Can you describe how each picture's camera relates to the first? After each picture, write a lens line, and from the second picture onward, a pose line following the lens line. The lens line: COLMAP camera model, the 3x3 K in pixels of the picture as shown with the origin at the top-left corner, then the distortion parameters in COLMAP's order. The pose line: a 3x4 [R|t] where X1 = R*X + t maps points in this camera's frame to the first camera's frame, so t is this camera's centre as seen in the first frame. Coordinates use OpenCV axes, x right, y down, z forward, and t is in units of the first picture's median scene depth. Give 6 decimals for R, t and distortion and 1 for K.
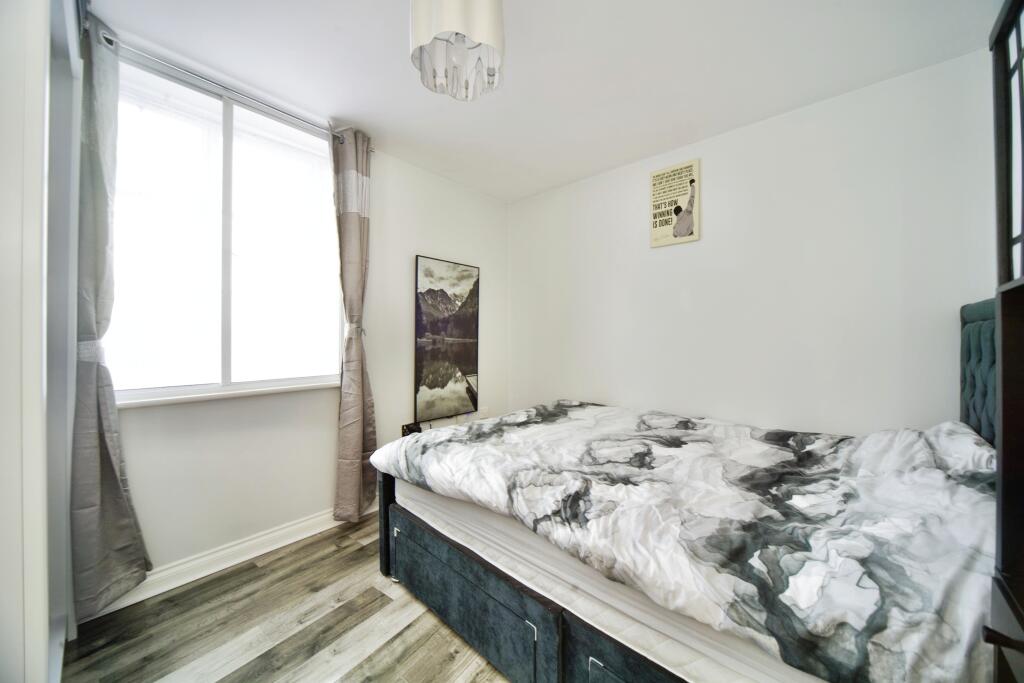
lens RADIAL K [[338.1, 0, 512.0], [0, 338.1, 341.5], [0, 0, 1]] dist [-0.012232, 0.000049]
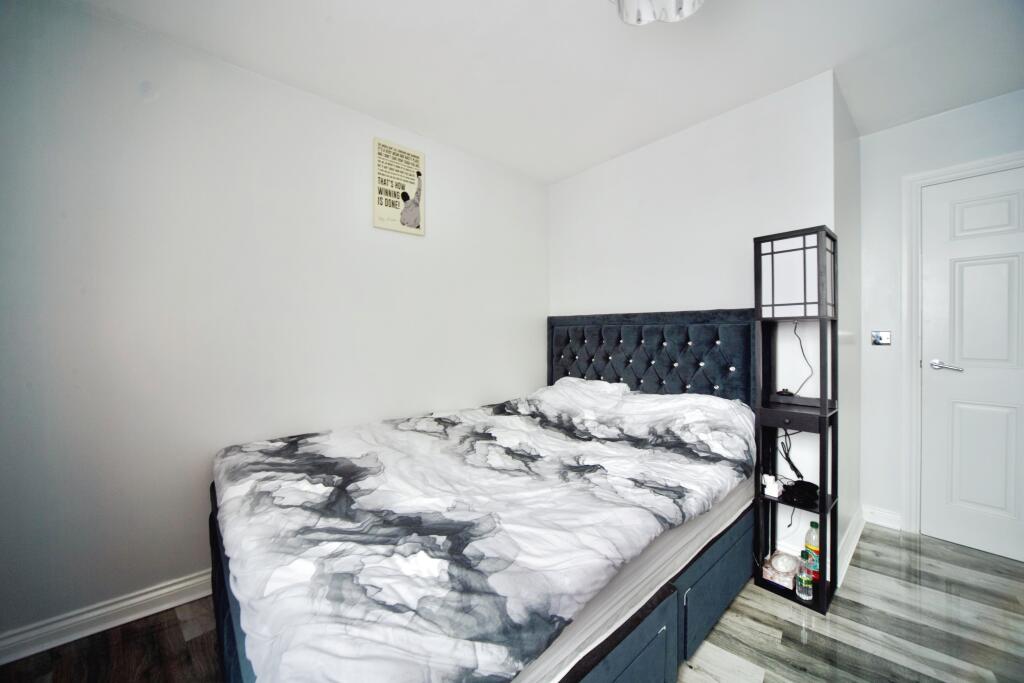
lens RADIAL K [[373.4, 0, 508.7], [0, 373.4, 330.7], [0, 0, 1]] dist [-0.011306, 0.000196]
pose [[0.124351, -0.005184, 0.992225, -0.506889], [0.012145, 0.999919, 0.003702, -0.021233], [-0.992164, 0.011590, 0.124403, 0.610230]]
